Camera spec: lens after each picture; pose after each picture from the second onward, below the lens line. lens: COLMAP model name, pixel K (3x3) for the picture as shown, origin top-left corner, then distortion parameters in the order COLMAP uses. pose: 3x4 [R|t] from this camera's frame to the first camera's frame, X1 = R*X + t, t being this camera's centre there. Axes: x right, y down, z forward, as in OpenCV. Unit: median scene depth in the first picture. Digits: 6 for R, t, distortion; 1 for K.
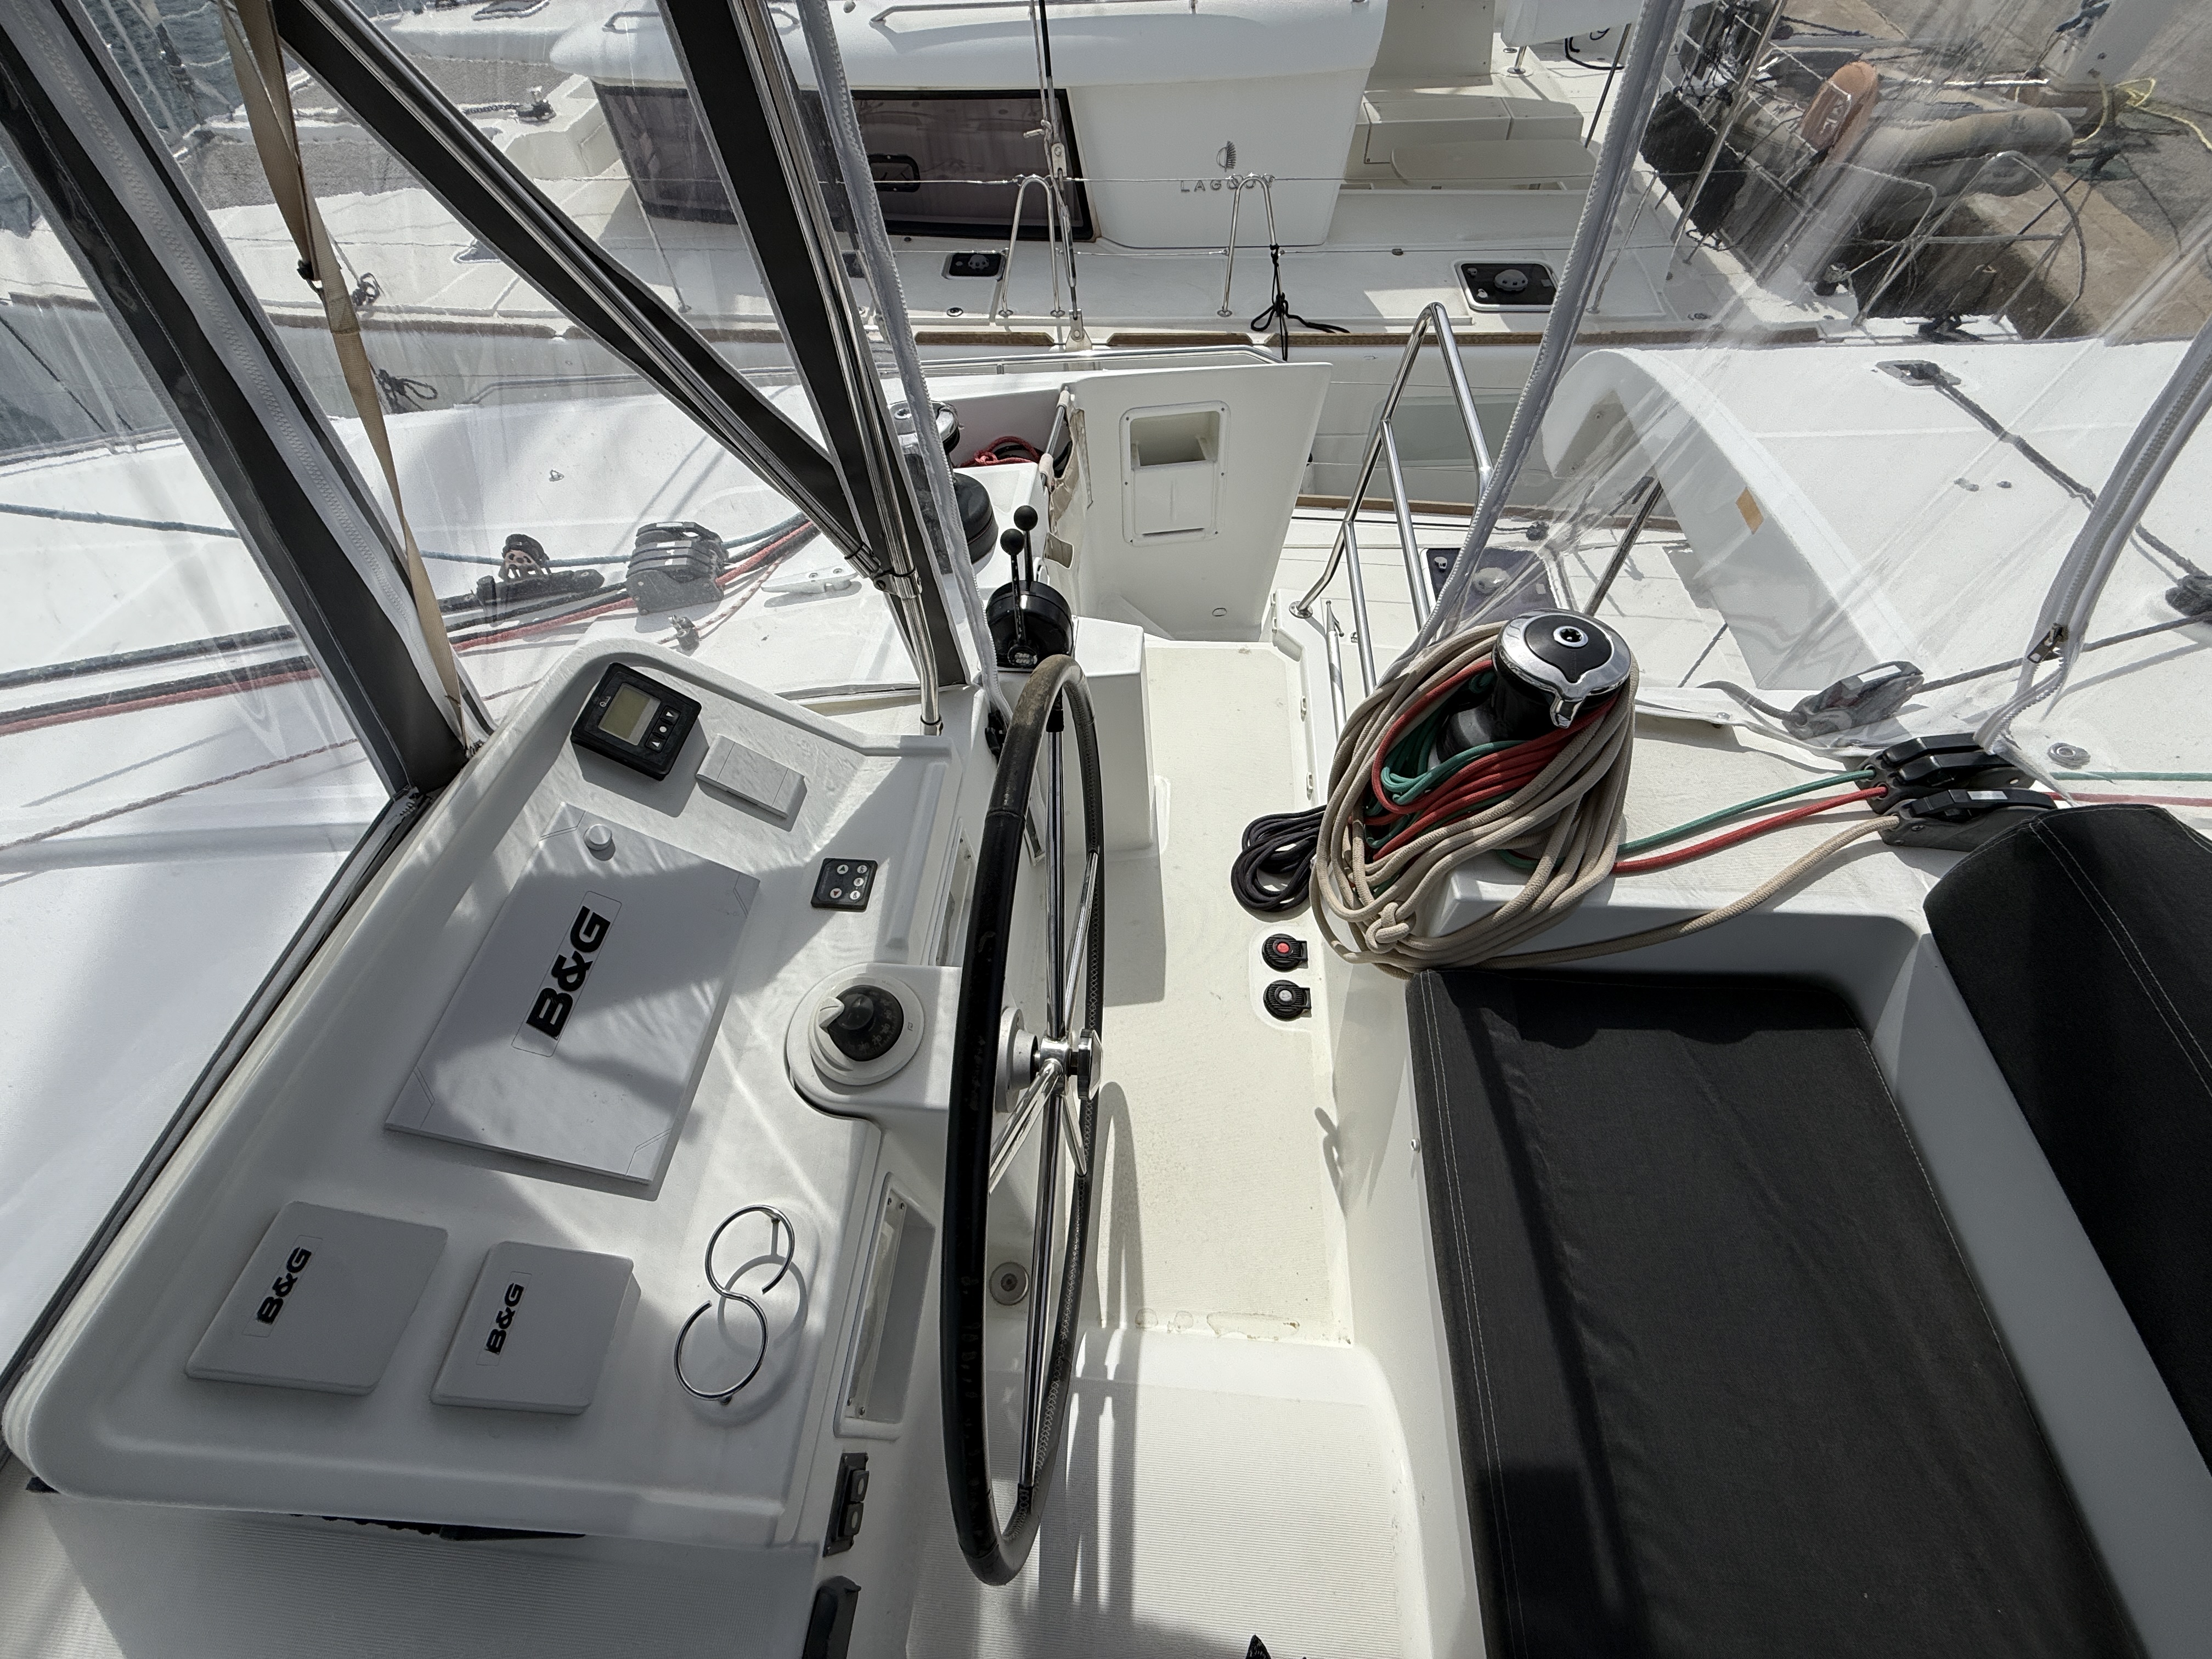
lens RADIAL K [[874.9, 0, 1094.0], [0, 874.9, 836.7], [0, 0, 1]] dist [0.001364, -0.000401]
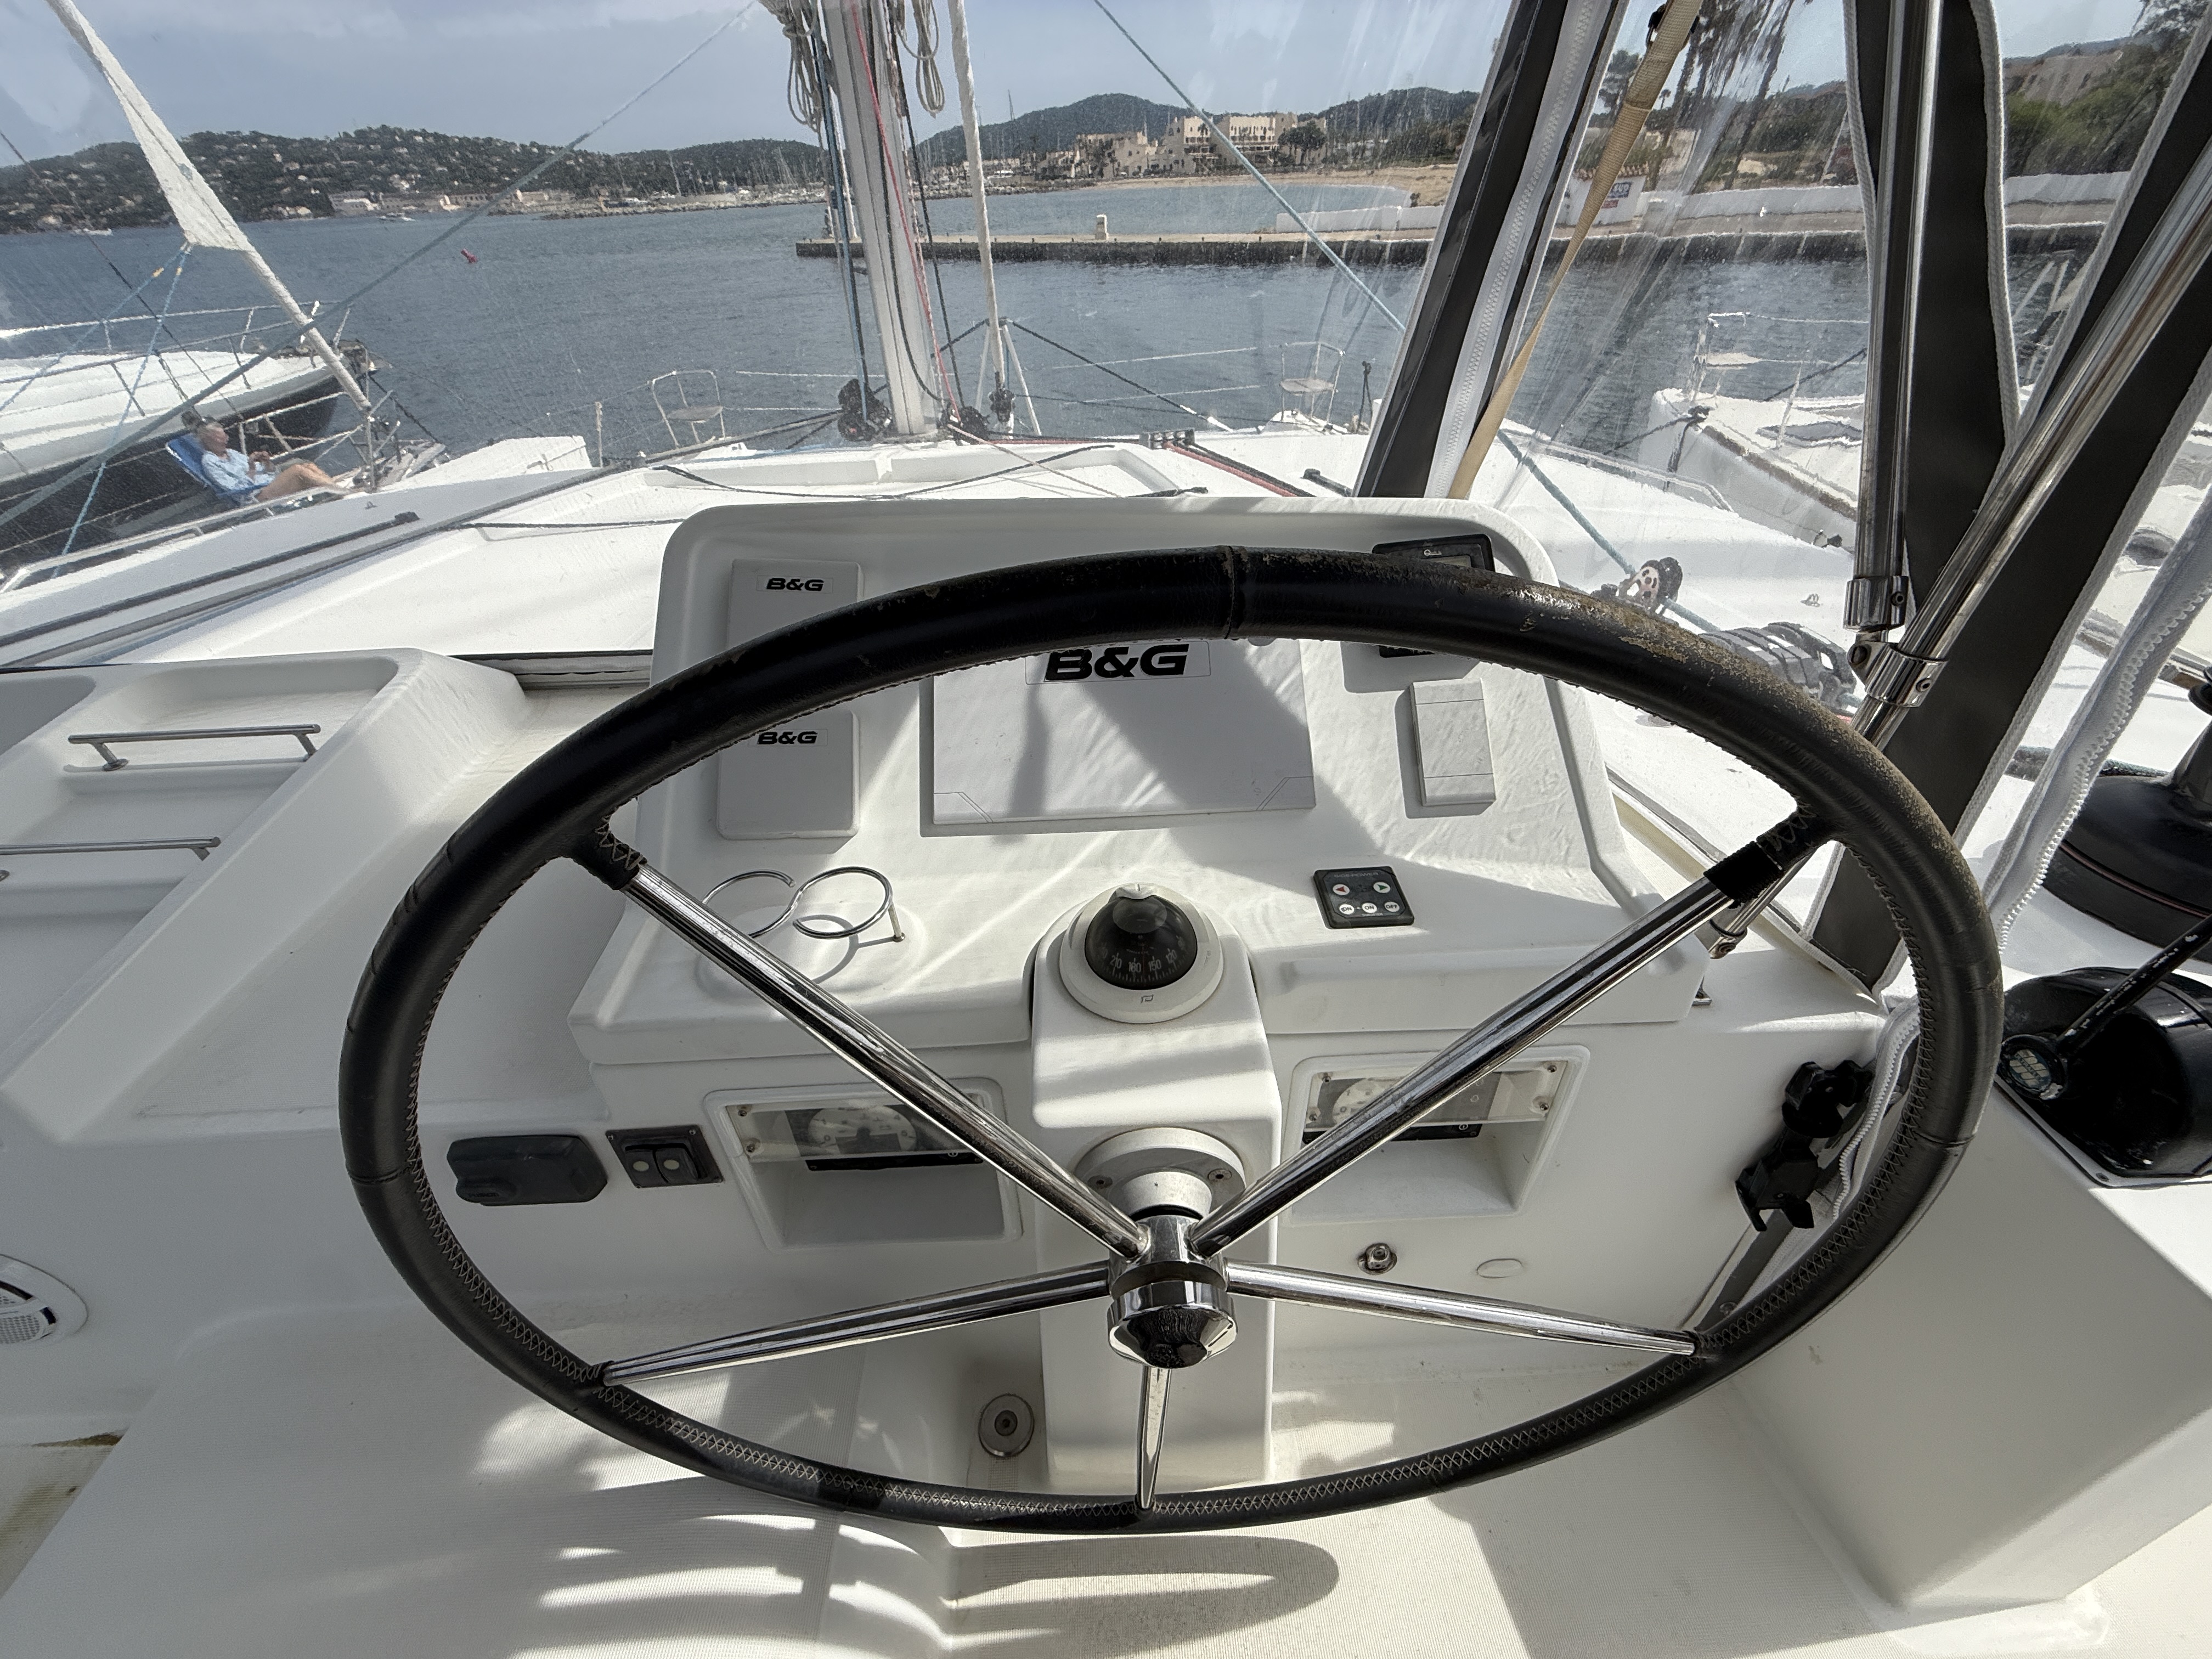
lens RADIAL K [[874.9, 0, 1094.1], [0, 874.9, 829.2], [0, 0, 1]] dist [0.001364, -0.000401]
pose [[0.113311, 0.632102, -0.766556, 0.094661], [-0.792421, 0.522911, 0.314058, -0.011776], [0.599357, 0.571849, 0.560142, 0.233344]]
